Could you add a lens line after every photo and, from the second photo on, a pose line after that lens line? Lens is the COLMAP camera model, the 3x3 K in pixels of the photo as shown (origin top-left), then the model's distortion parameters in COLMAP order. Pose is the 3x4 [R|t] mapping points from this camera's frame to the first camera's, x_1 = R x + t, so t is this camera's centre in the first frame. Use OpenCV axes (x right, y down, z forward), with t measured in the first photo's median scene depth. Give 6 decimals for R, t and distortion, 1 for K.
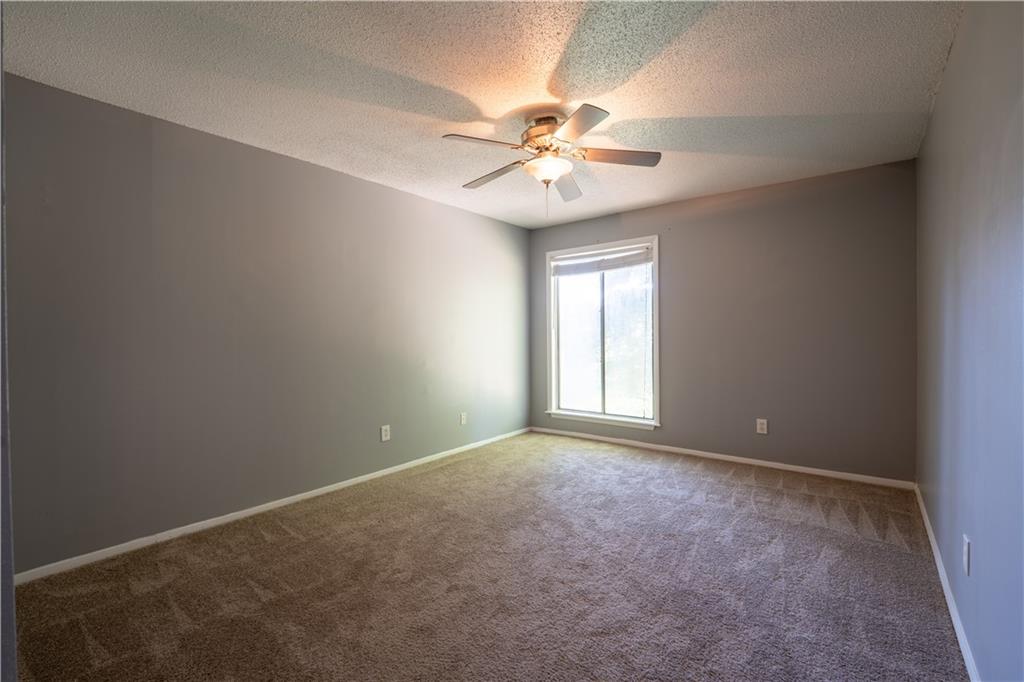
lens RADIAL K [[439.1, 0, 511.7], [0, 439.1, 337.2], [0, 0, 1]] dist [-0.026089, 0.005516]
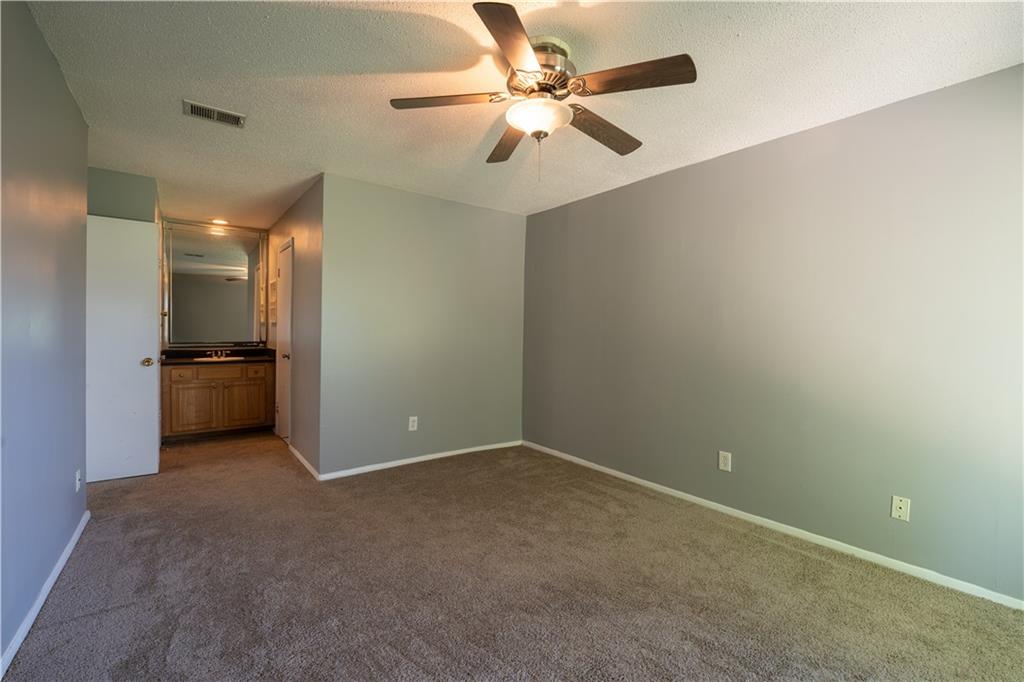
lens RADIAL K [[439.1, 0, 511.7], [0, 439.1, 337.2], [0, 0, 1]] dist [-0.026089, 0.005516]
pose [[-0.249280, 0.016109, -0.968298, 0.641354], [-0.016720, 0.999641, 0.020935, -0.022948], [0.968287, 0.021409, -0.248921, 0.889451]]
